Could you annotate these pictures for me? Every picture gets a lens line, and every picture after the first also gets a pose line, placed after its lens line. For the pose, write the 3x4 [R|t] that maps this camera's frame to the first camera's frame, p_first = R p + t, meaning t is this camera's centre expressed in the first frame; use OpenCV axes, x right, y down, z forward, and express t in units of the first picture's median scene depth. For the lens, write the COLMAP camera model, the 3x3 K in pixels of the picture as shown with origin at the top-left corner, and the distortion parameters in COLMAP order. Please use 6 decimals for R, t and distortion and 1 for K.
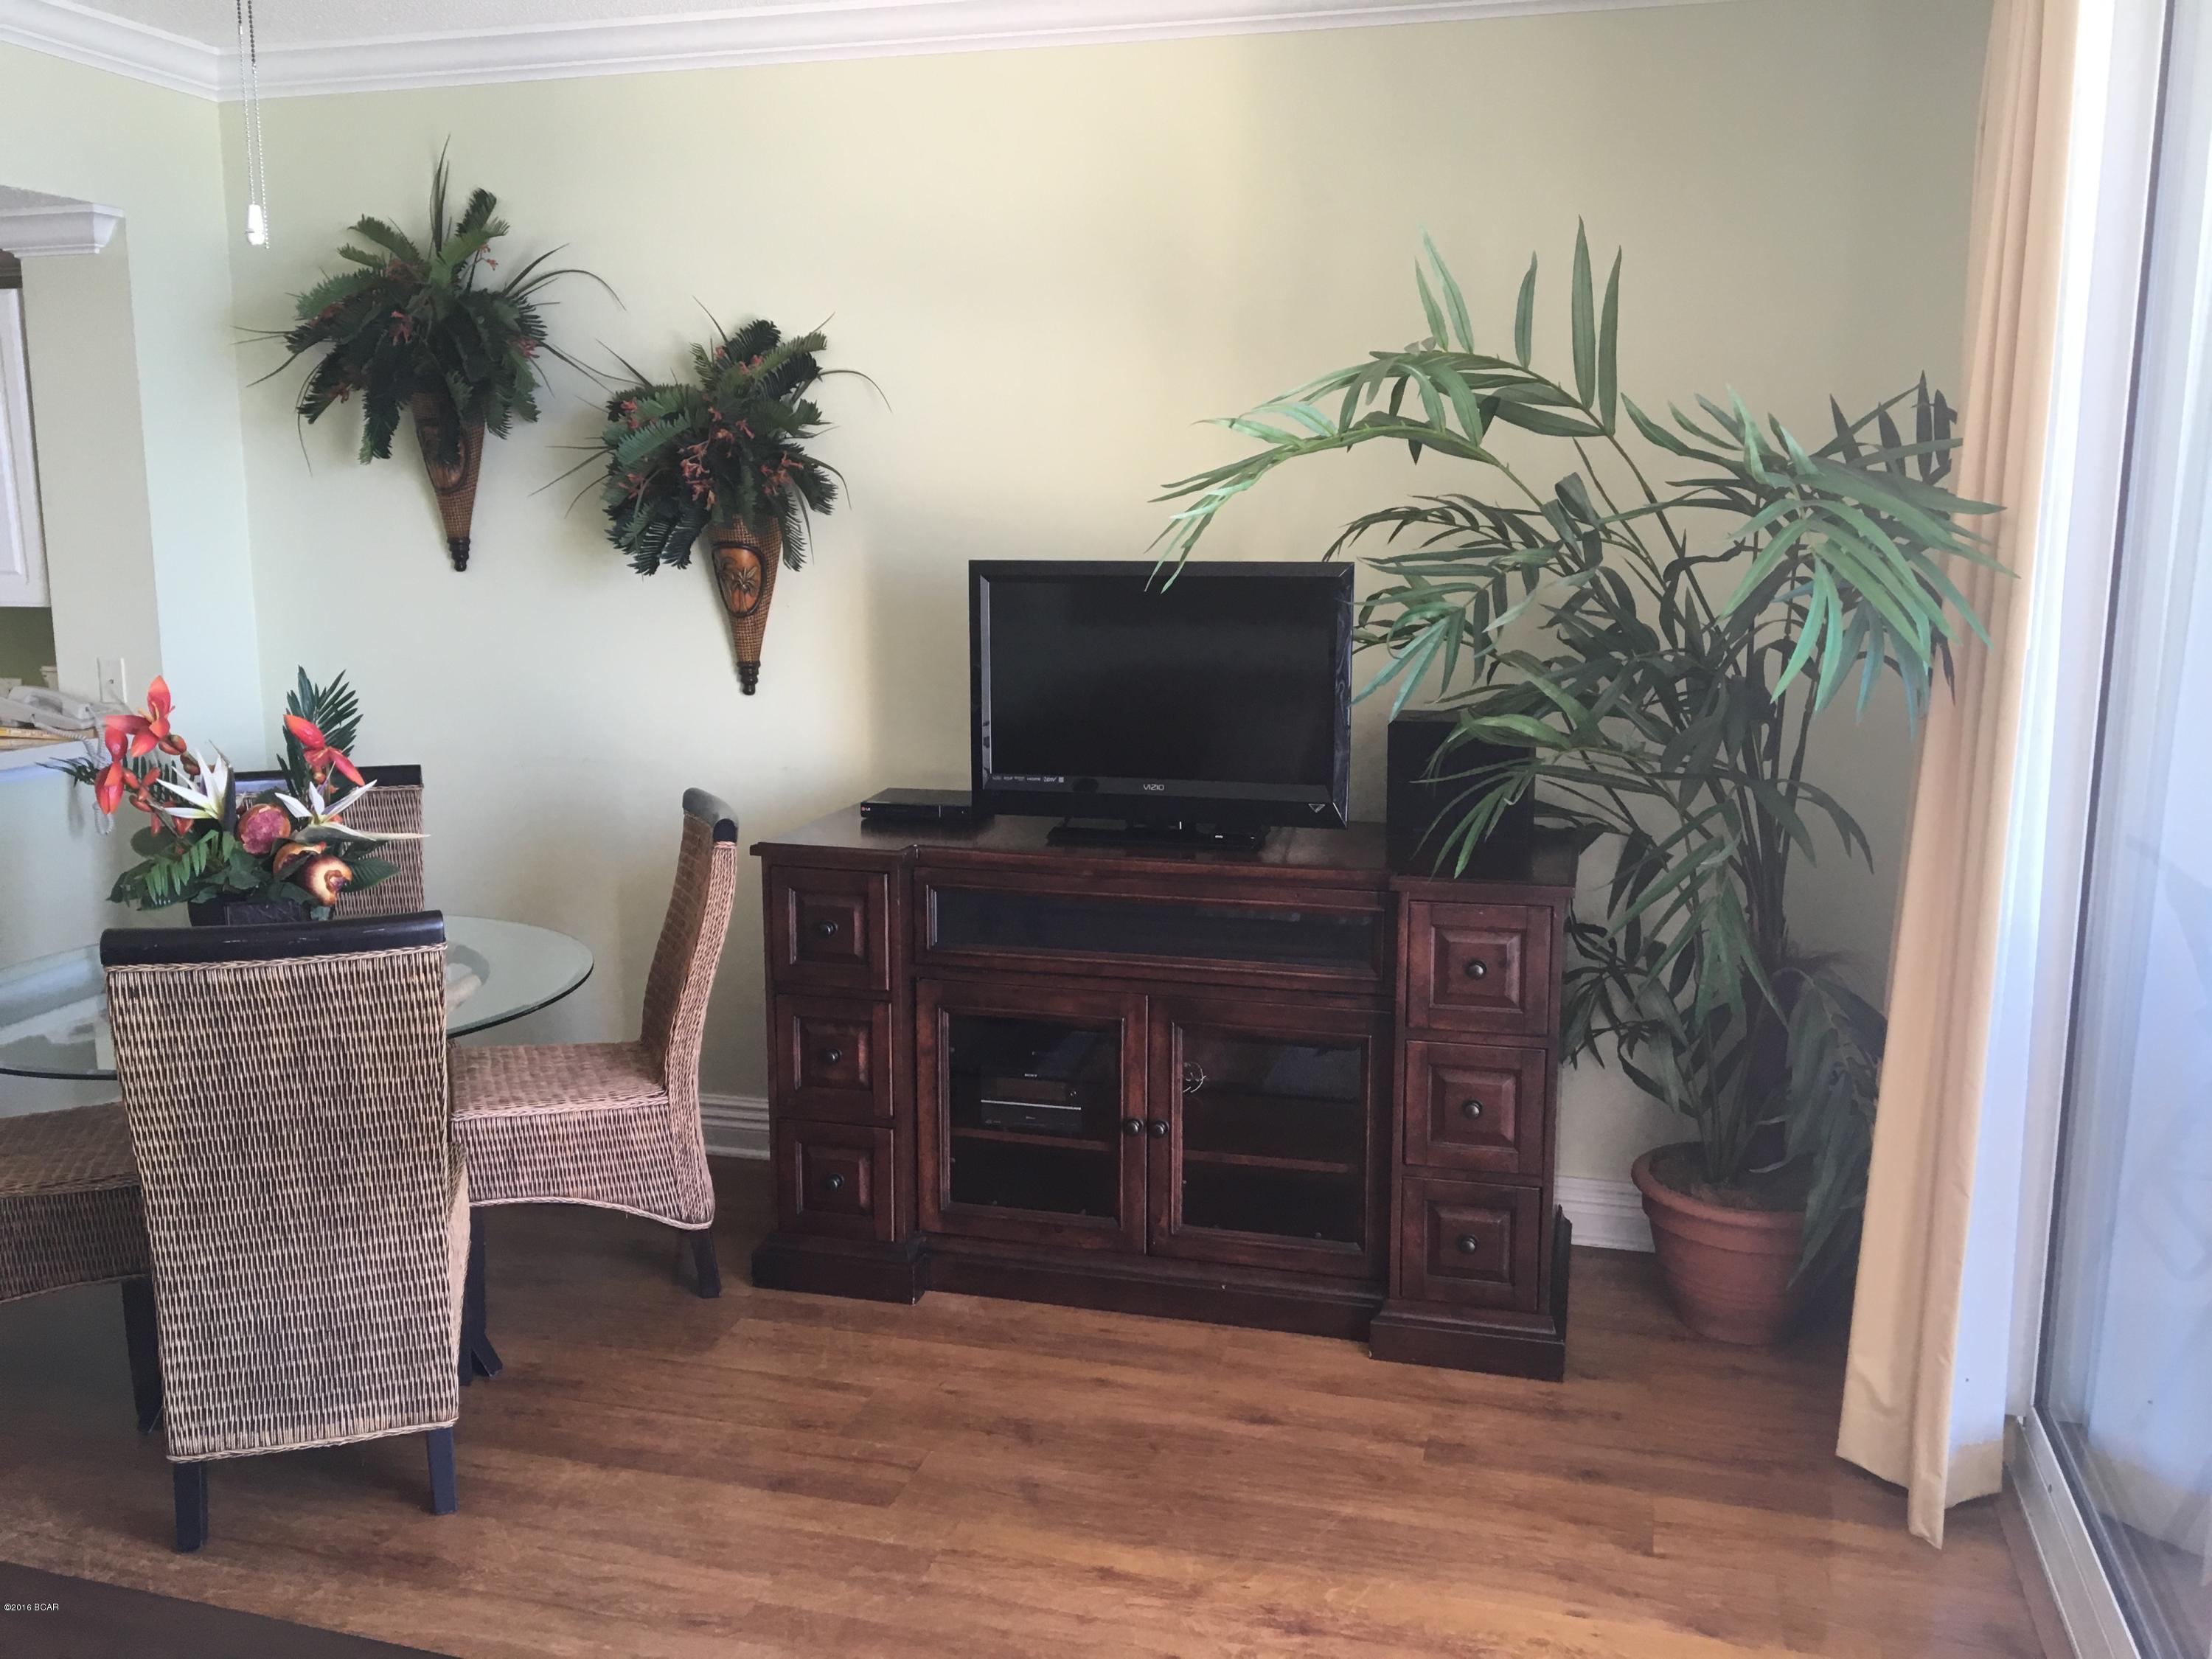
lens RADIAL K [[1874.4, 0, 1114.7], [0, 1874.4, 825.6], [0, 0, 1]] dist [0.096567, -0.160796]
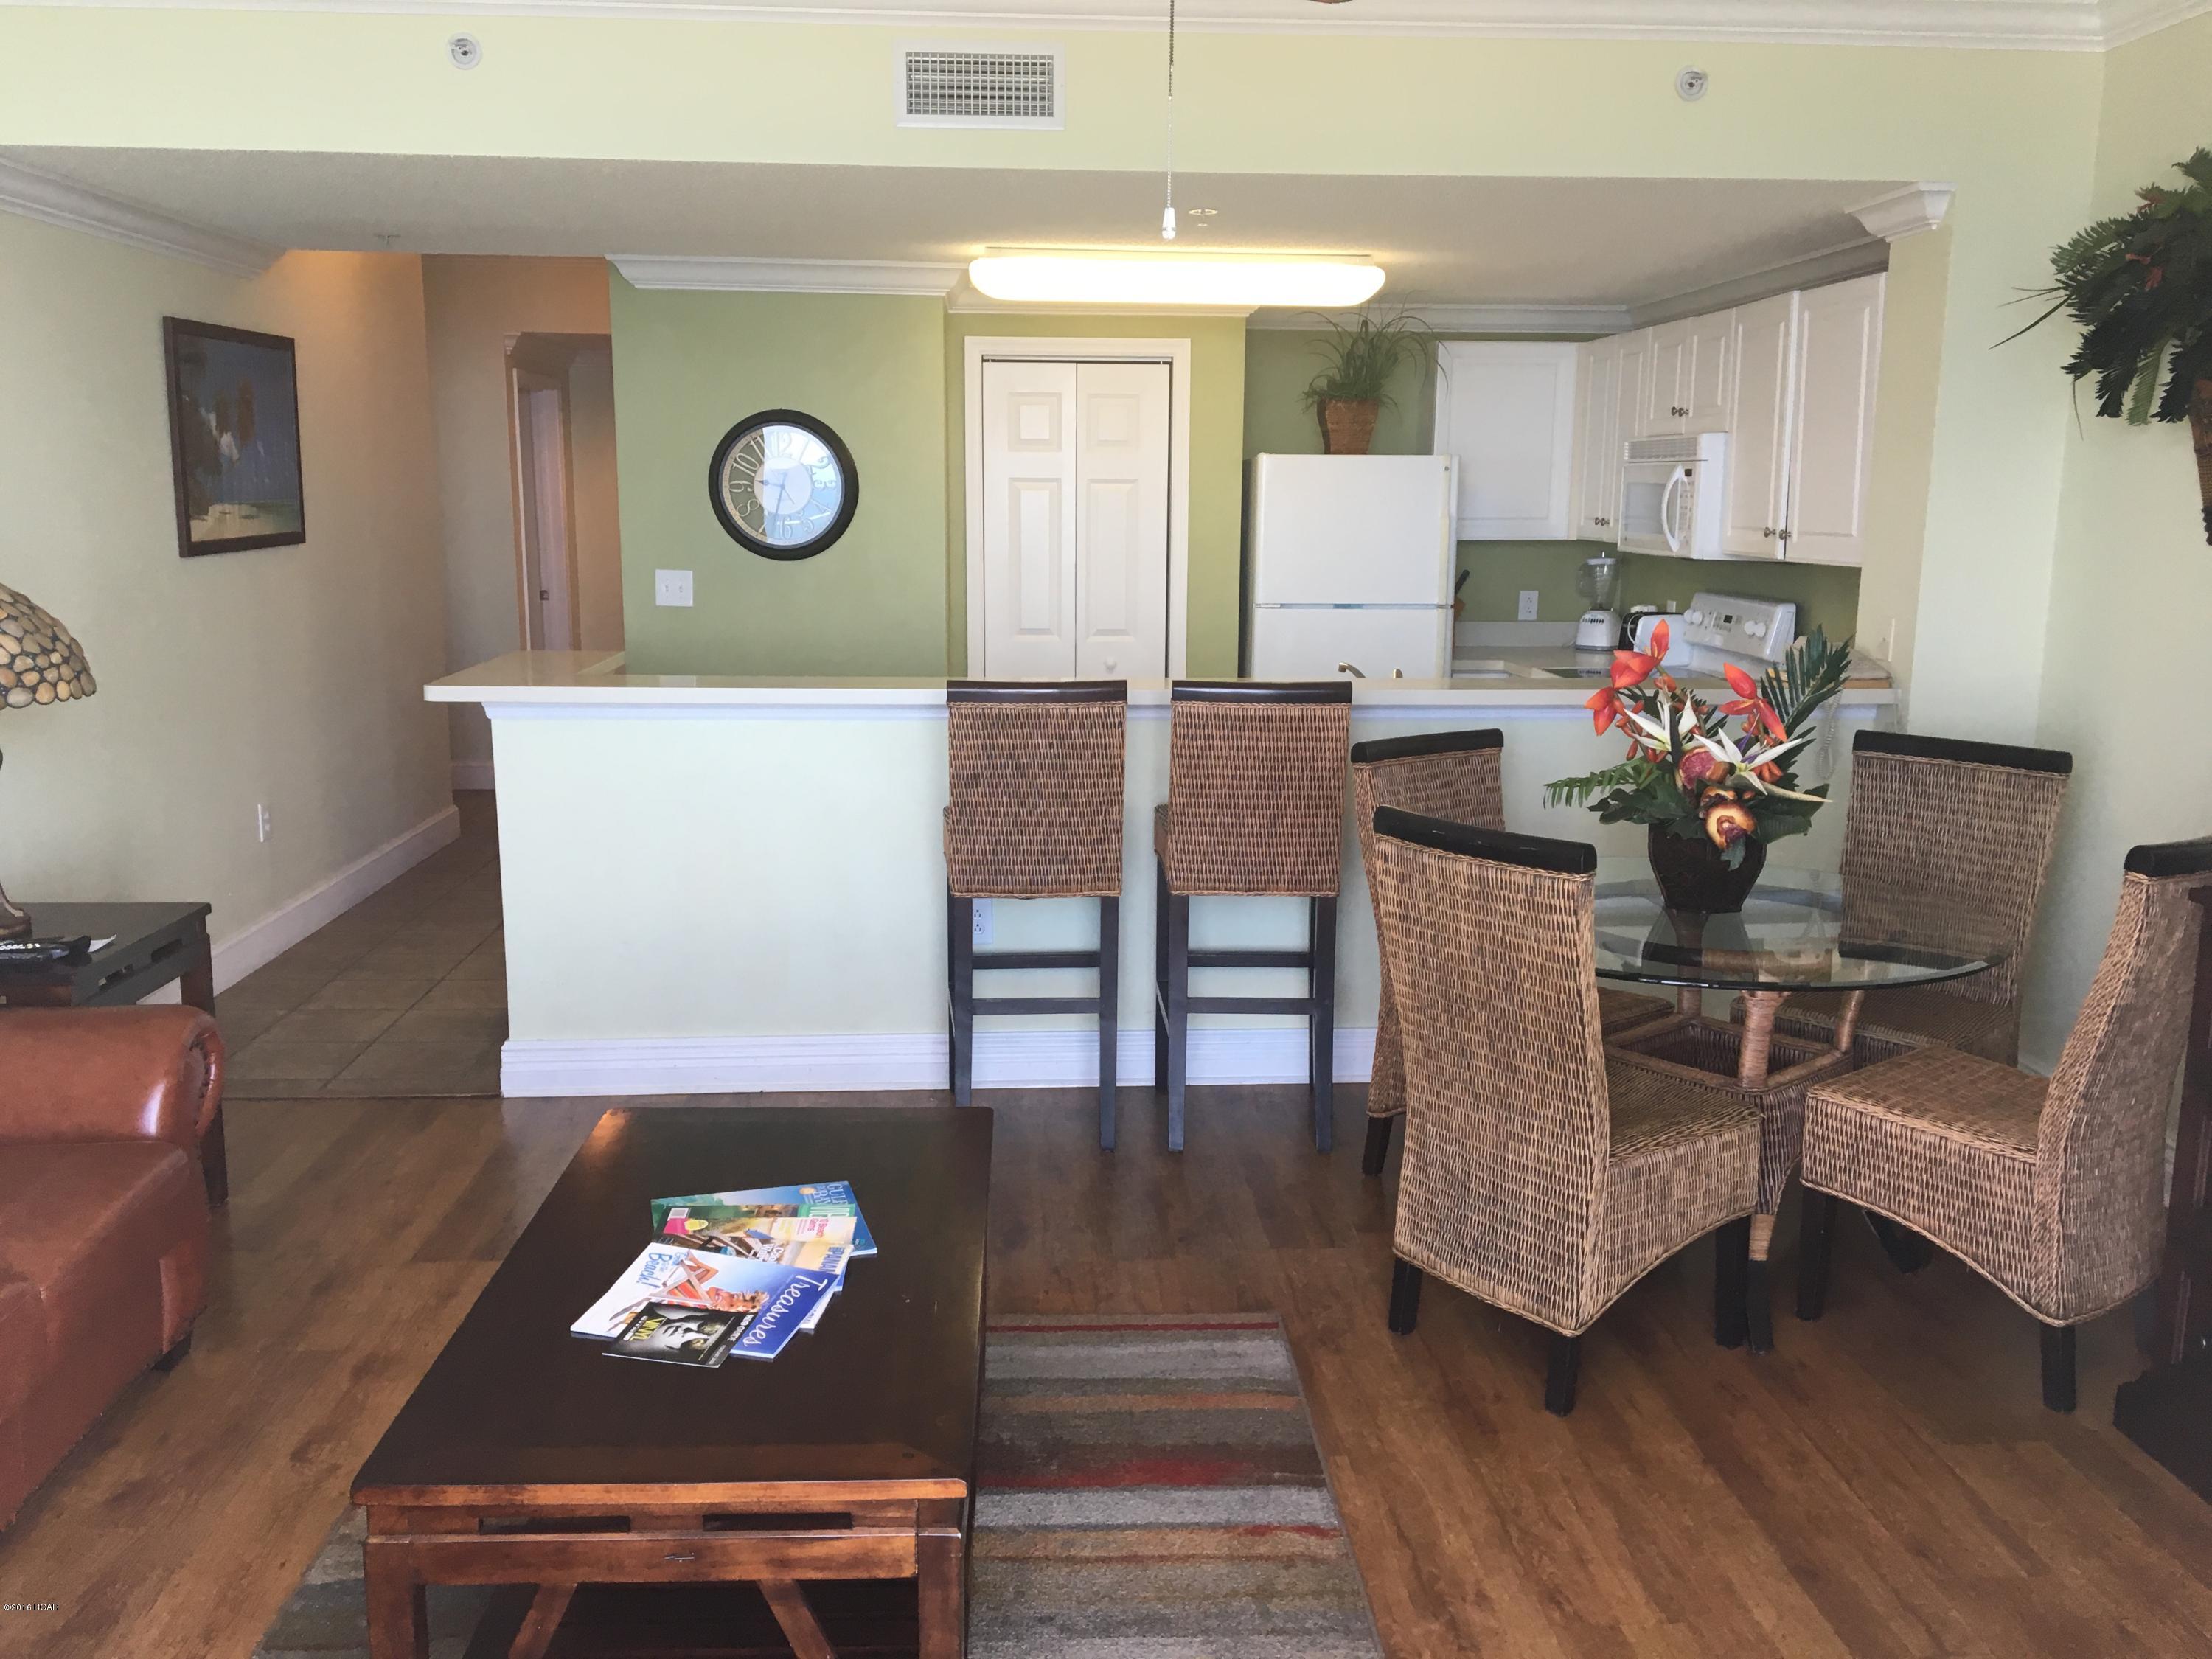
lens RADIAL K [[1862.7, 0, 1100.2], [0, 1862.7, 831.9], [0, 0, 1]] dist [0.097629, -0.149502]
pose [[0.325523, 0.172002, -0.929758, 0.404041], [-0.167600, 0.978241, 0.122292, -0.033780], [0.930562, 0.116019, 0.347268, 0.302637]]
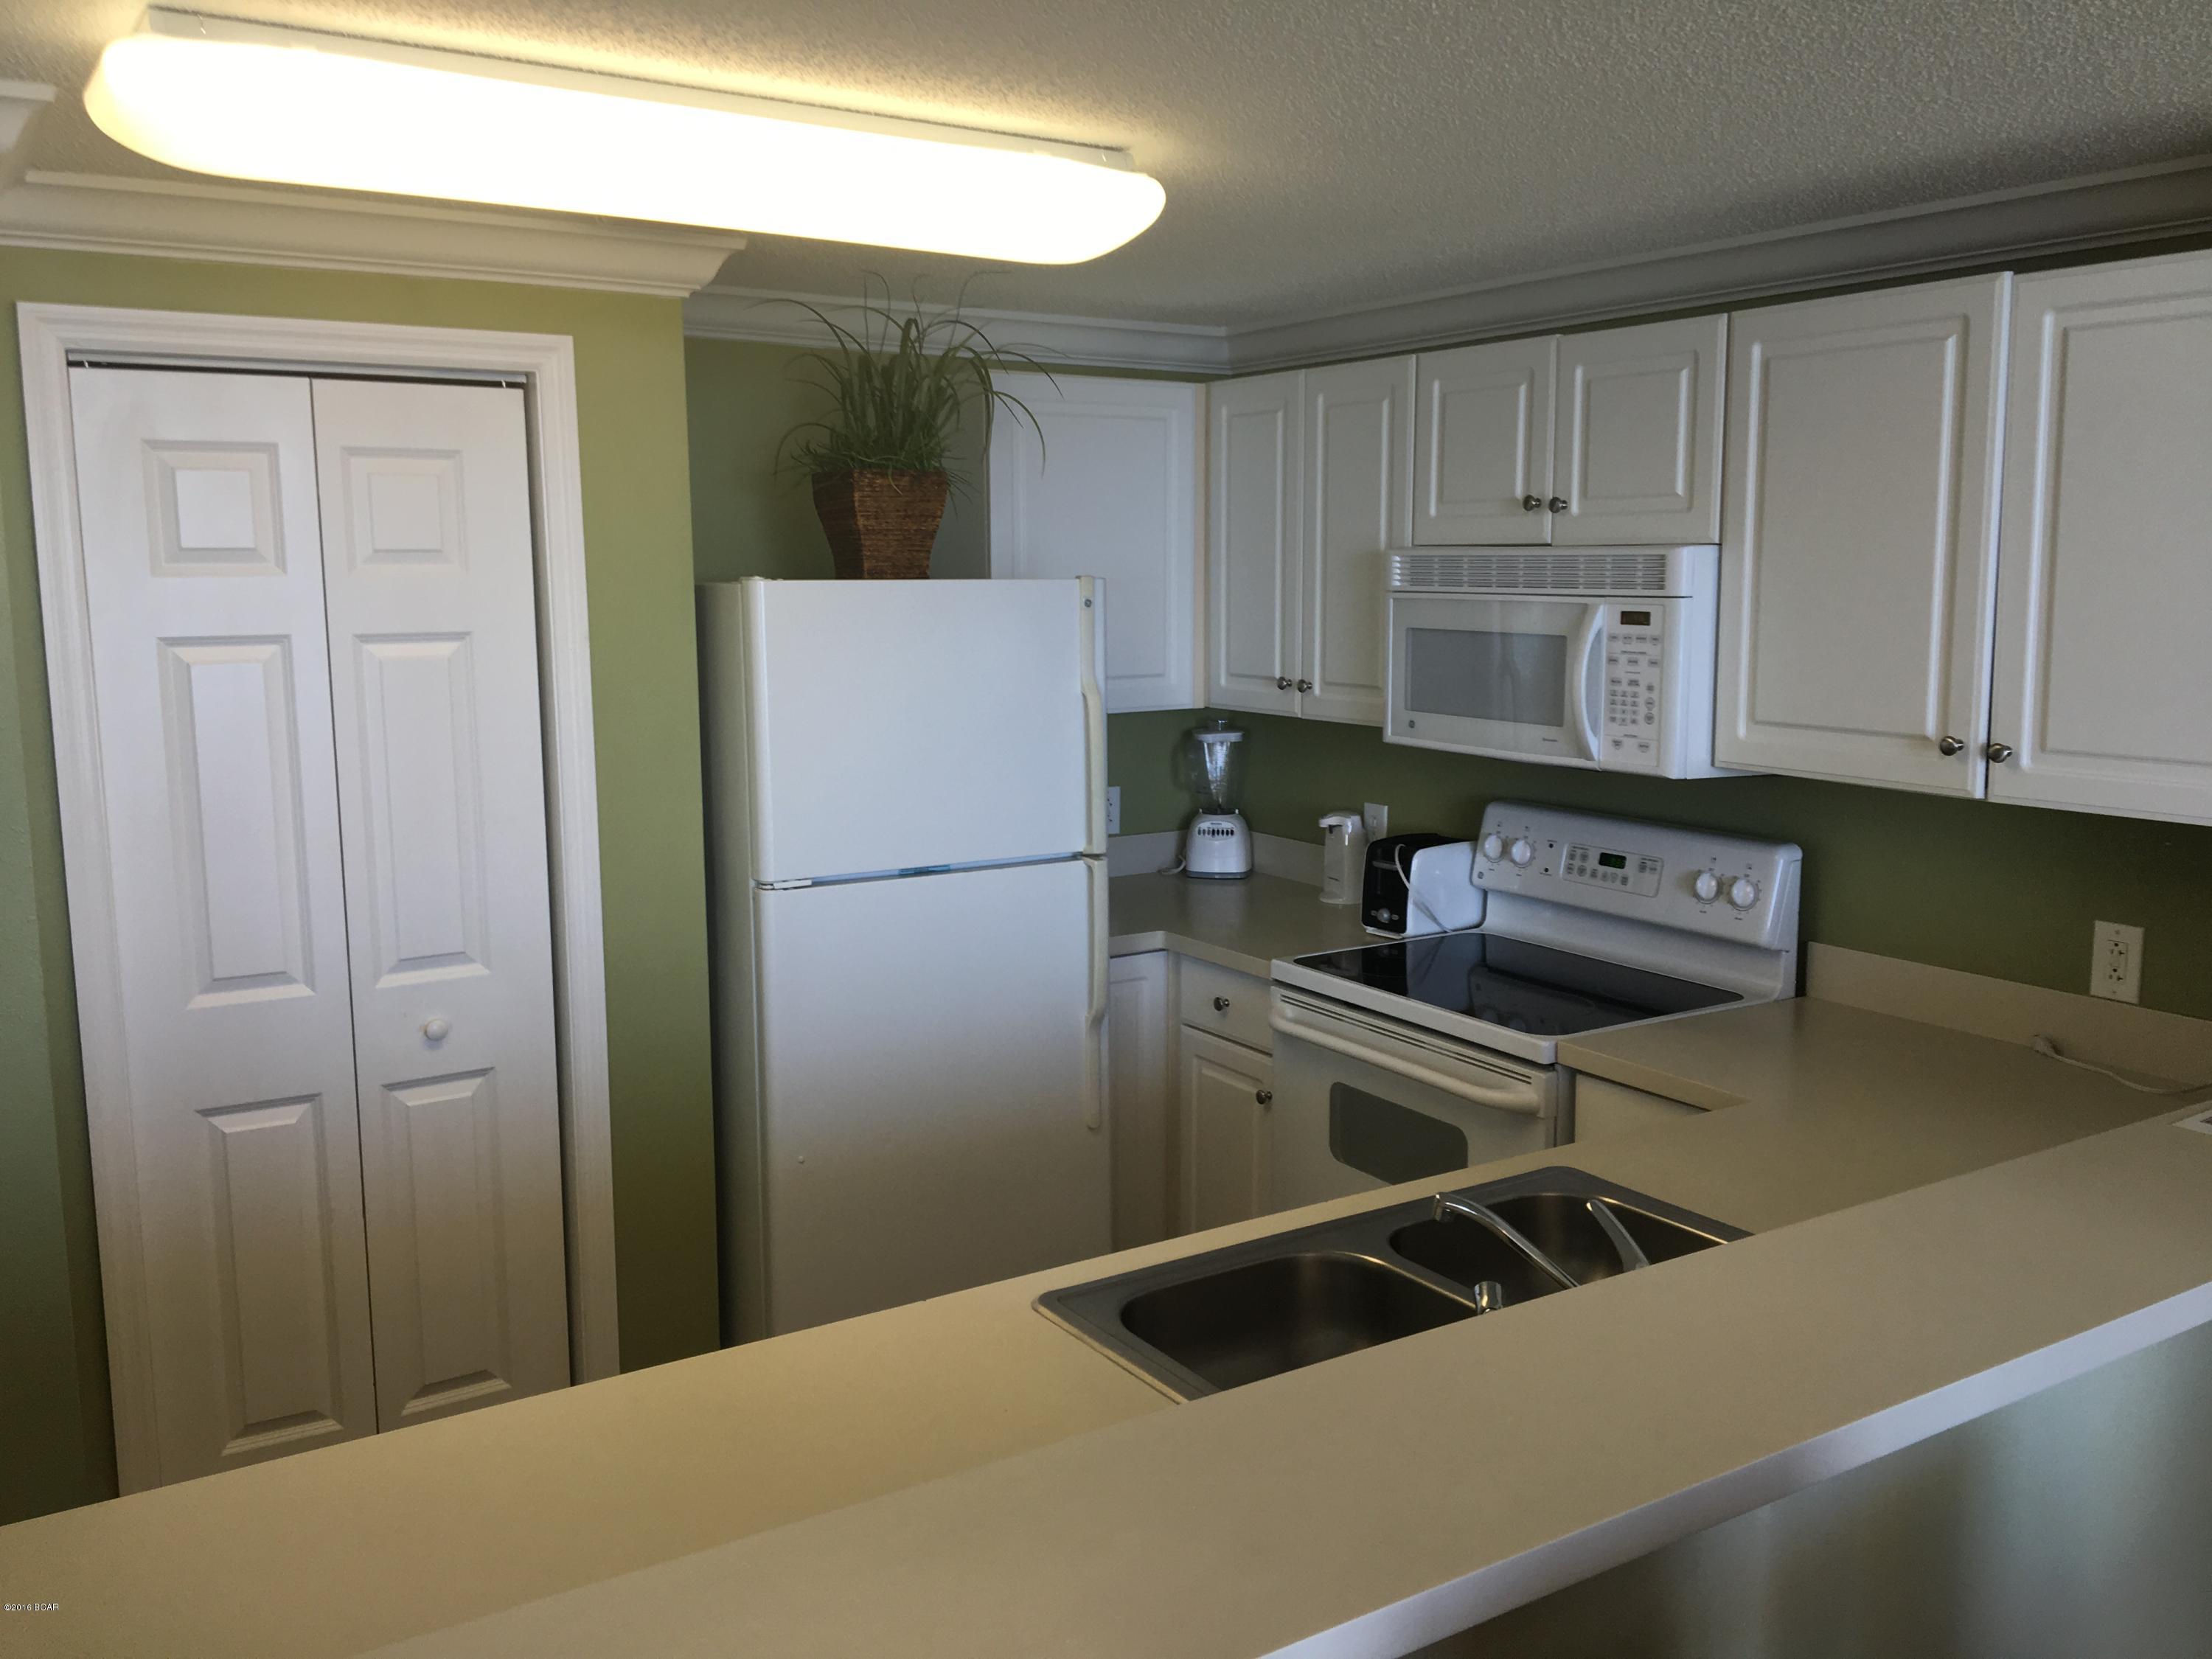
lens RADIAL K [[1862.7, 0, 1100.2], [0, 1862.7, 831.9], [0, 0, 1]] dist [0.097629, -0.149502]
pose [[0.747178, 0.093311, -0.658041, -0.603621], [-0.109175, 0.993878, 0.016969, -0.112967], [0.655596, 0.059162, 0.752791, 0.491765]]
